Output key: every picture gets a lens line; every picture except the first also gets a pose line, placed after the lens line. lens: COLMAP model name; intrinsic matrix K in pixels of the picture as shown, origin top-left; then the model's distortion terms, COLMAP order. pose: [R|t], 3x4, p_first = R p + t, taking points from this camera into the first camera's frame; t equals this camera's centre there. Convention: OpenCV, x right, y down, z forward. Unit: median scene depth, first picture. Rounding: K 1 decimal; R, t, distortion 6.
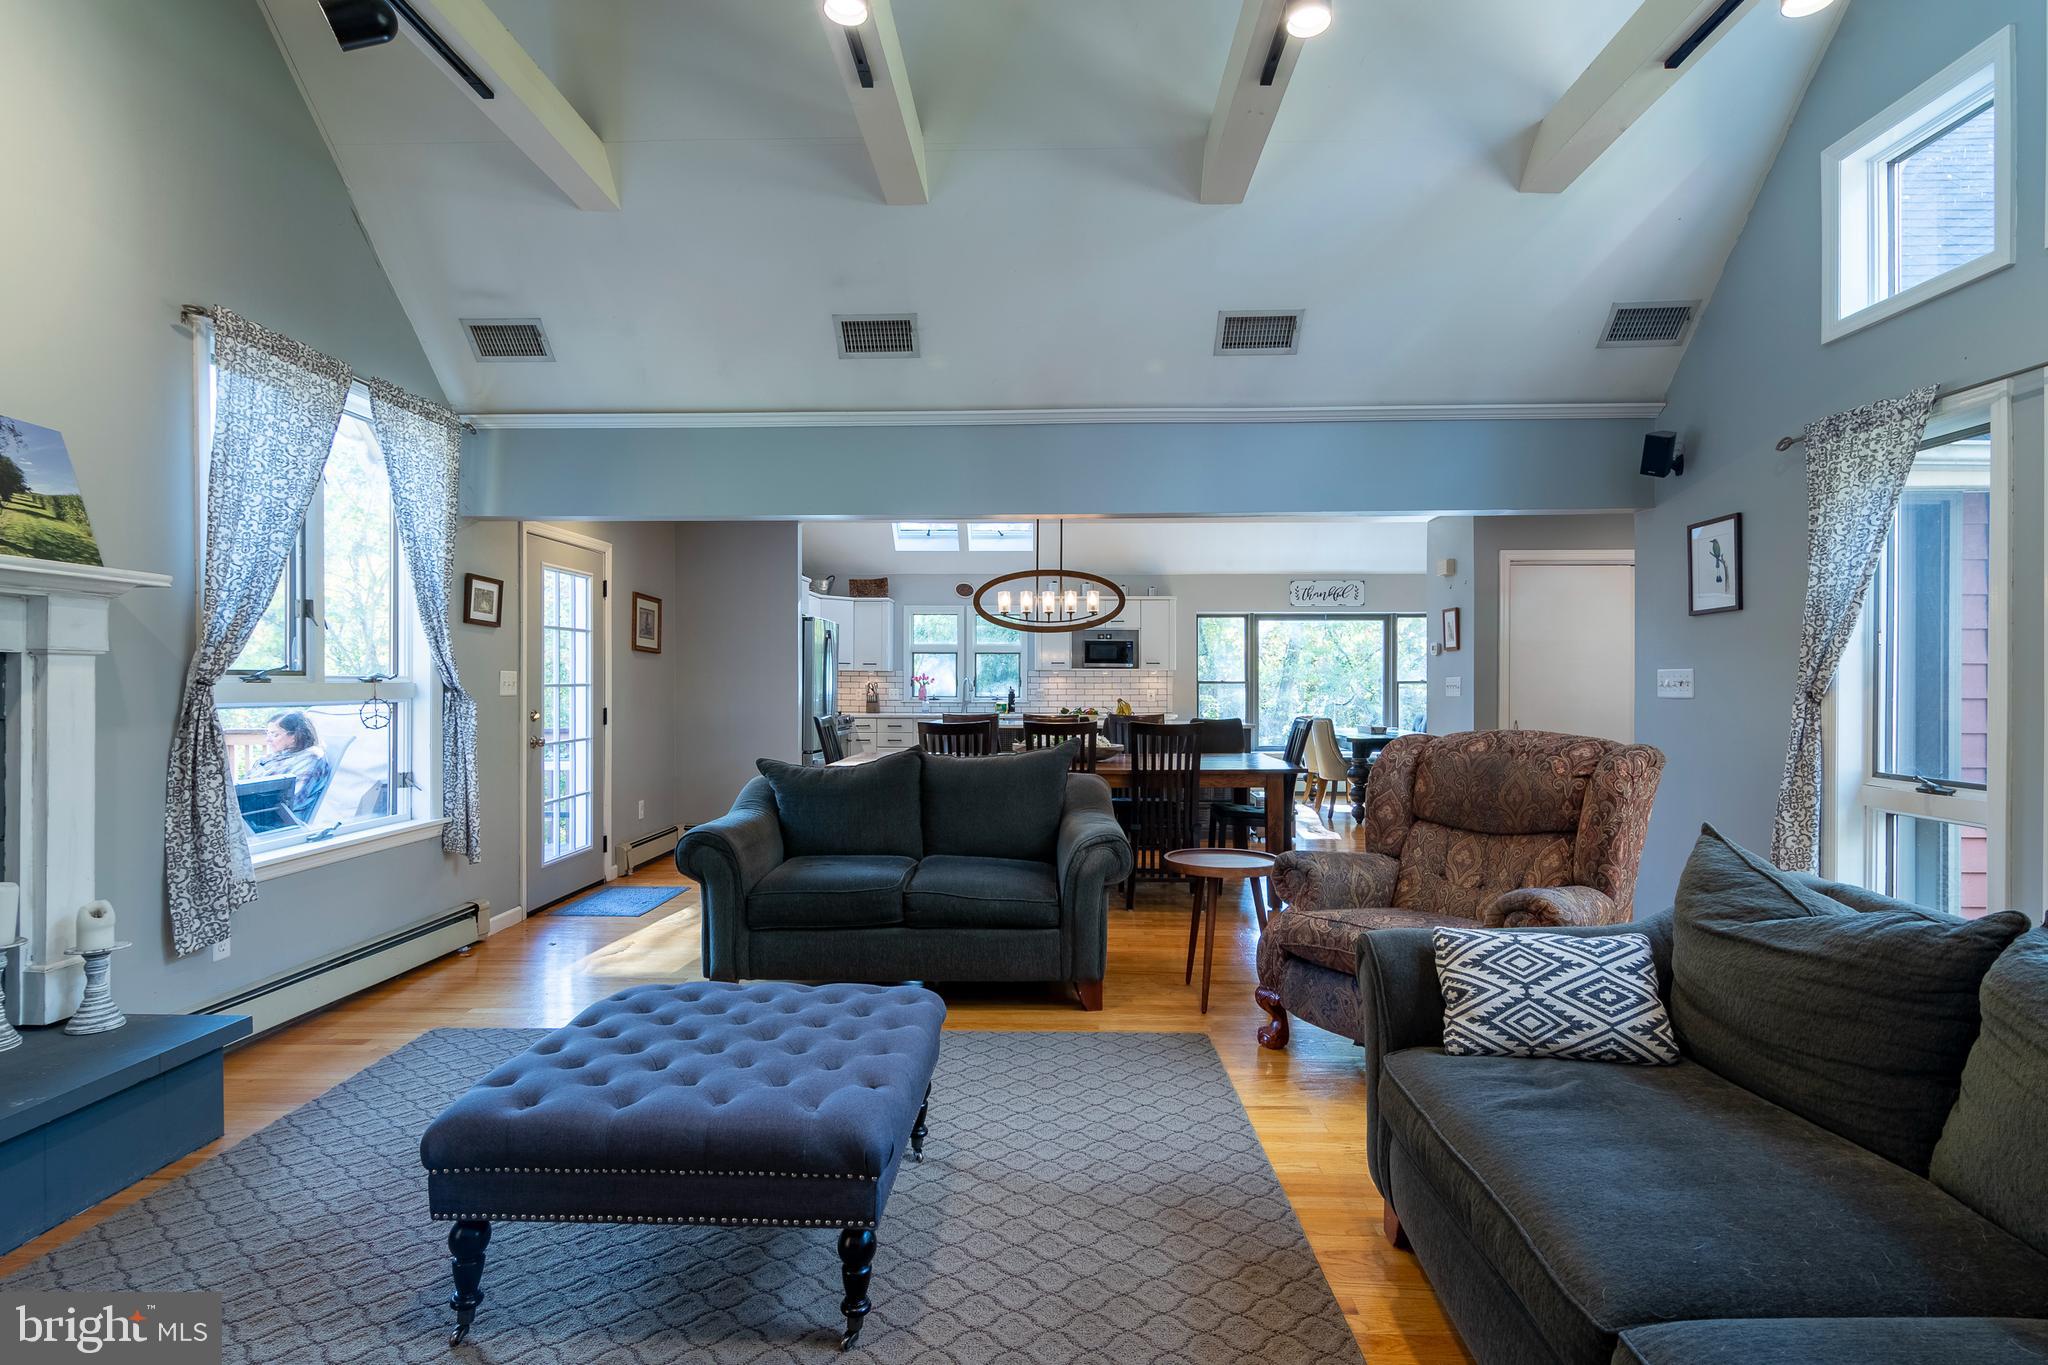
lens RADIAL K [[968.7, 0, 1024.0], [0, 968.7, 682.5], [0, 0, 1]] dist [-0.000175, -0.000044]
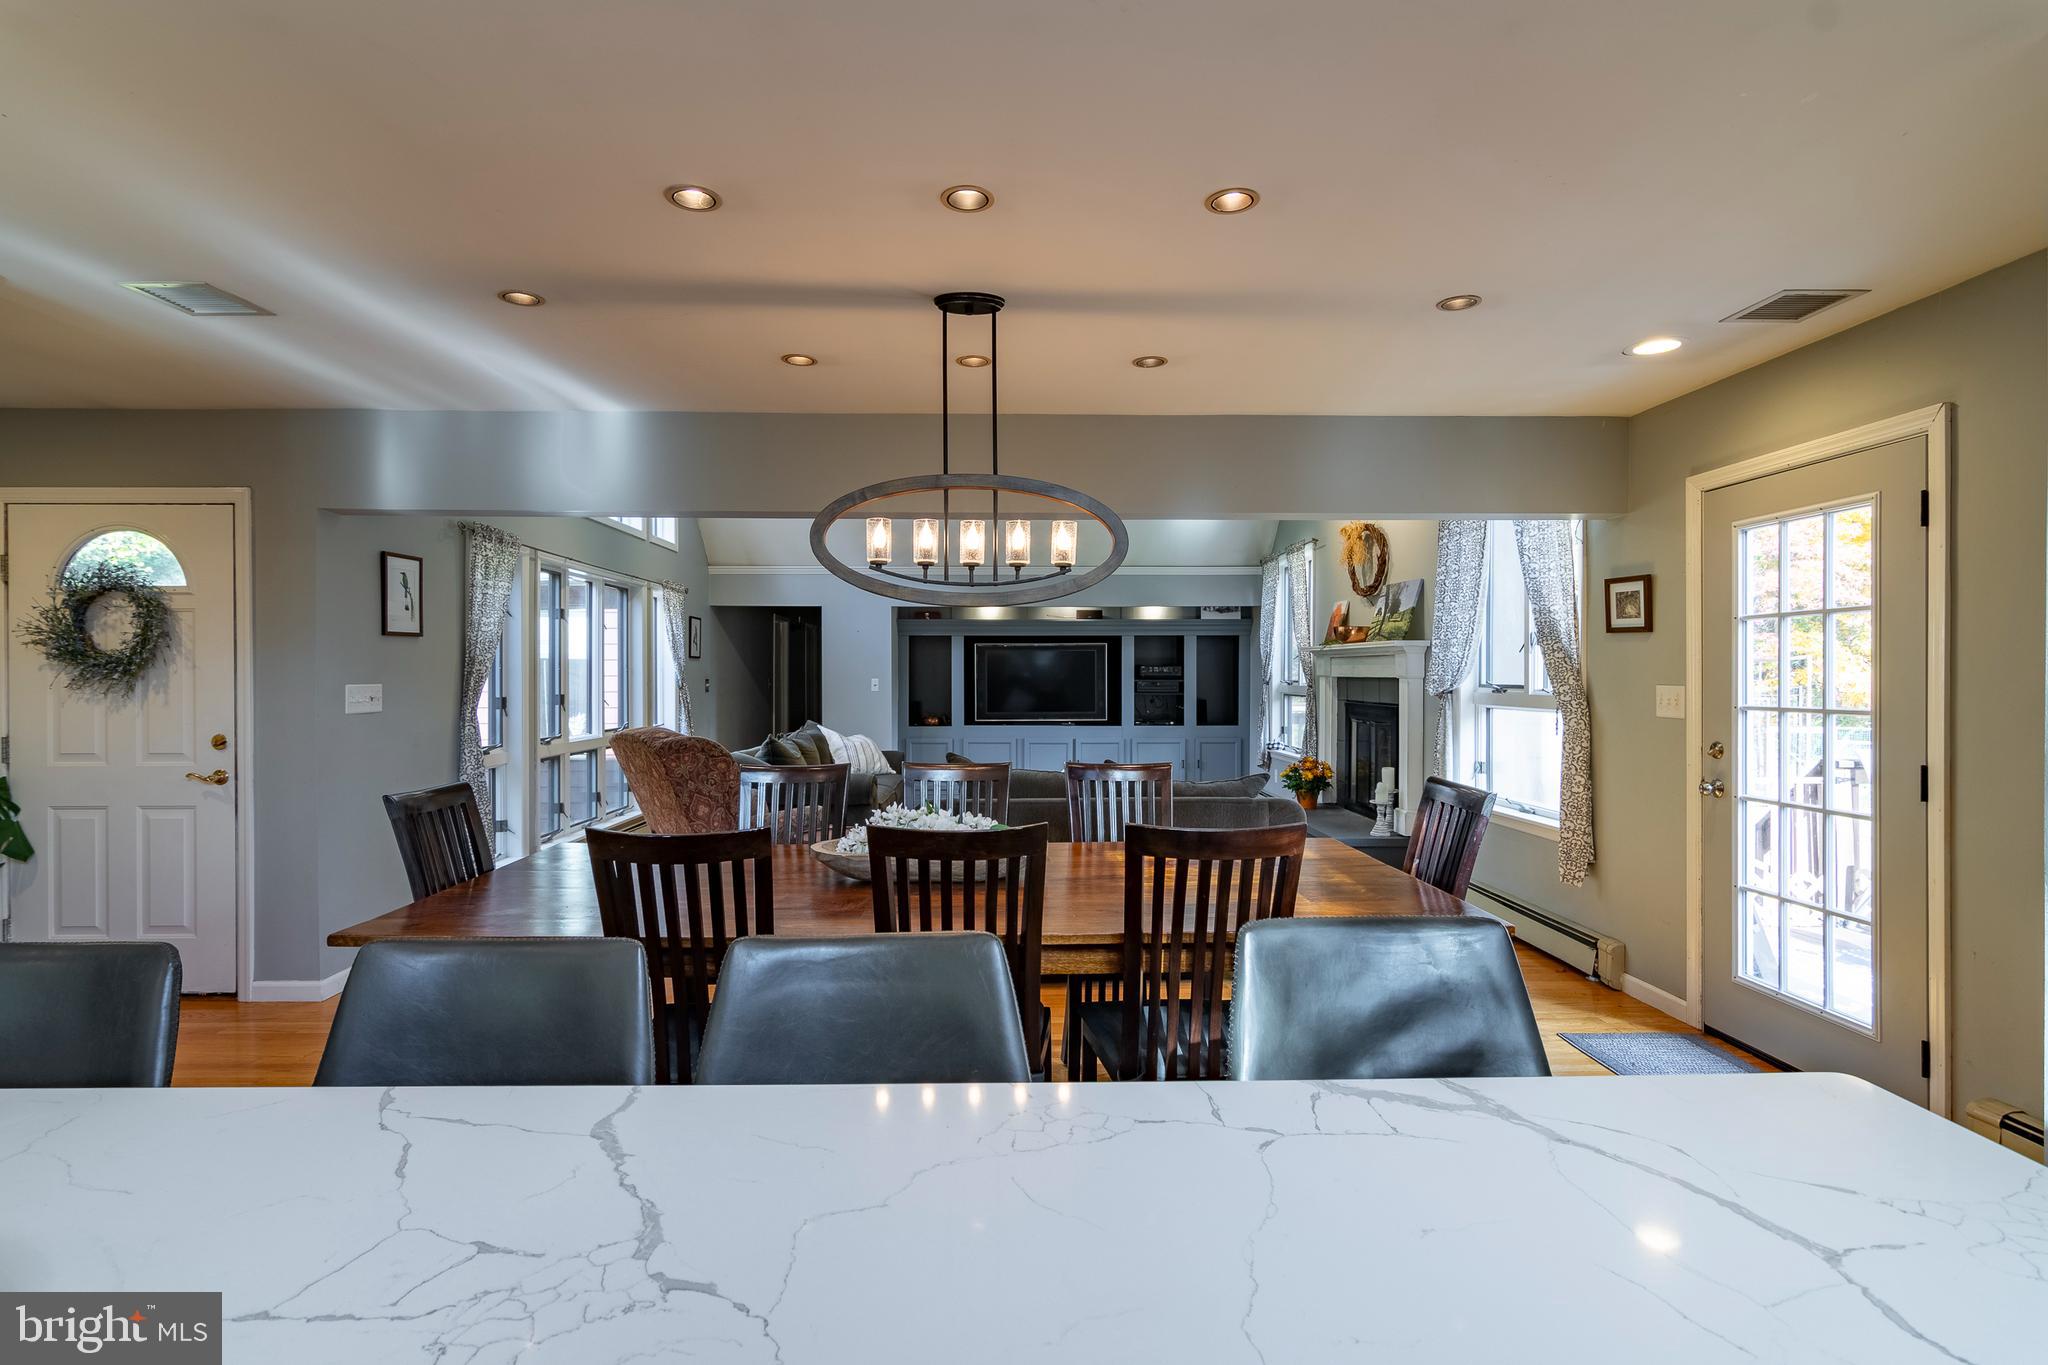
lens RADIAL K [[1026.7, 0, 1021.2], [0, 1026.7, 661.8], [0, 0, 1]] dist [-0.002291, -0.000026]
pose [[-0.997514, 0.000636, -0.070466, 0.066346], [0.001299, 0.999955, -0.009362, -0.028942], [0.070457, -0.009431, -0.997470, 2.279790]]
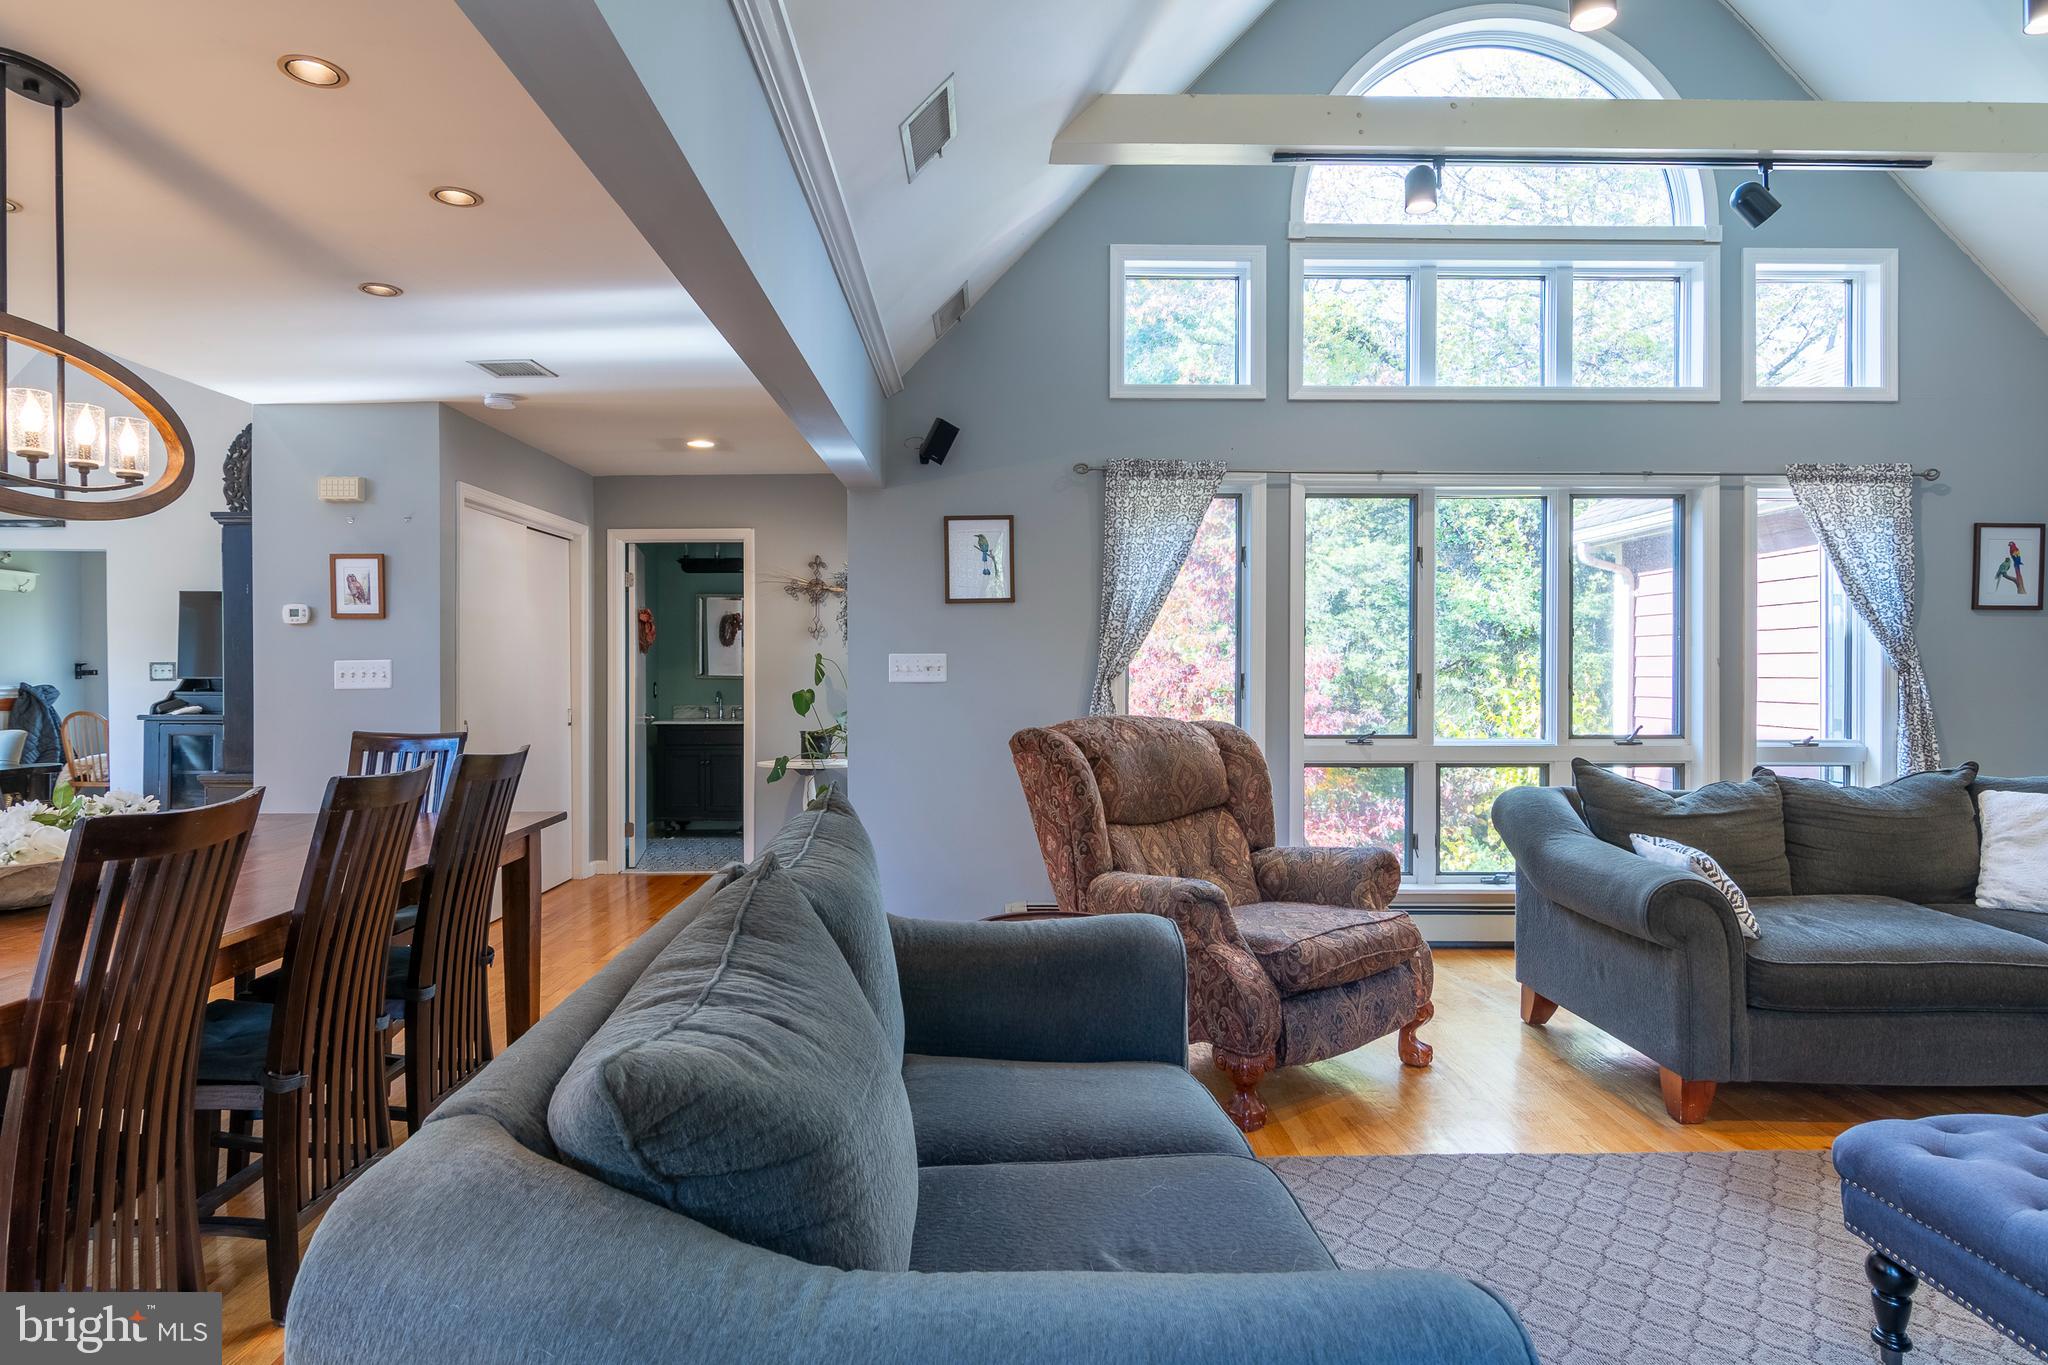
lens RADIAL K [[1129.7, 0, 992.8], [0, 1129.7, 671.9], [0, 0, 1]] dist [0.001346, 0.000000]
pose [[-0.034304, -0.003363, 0.999406, -0.547304], [0.002934, 0.999990, 0.003465, 0.000978], [-0.999407, 0.003052, -0.034294, 1.034856]]
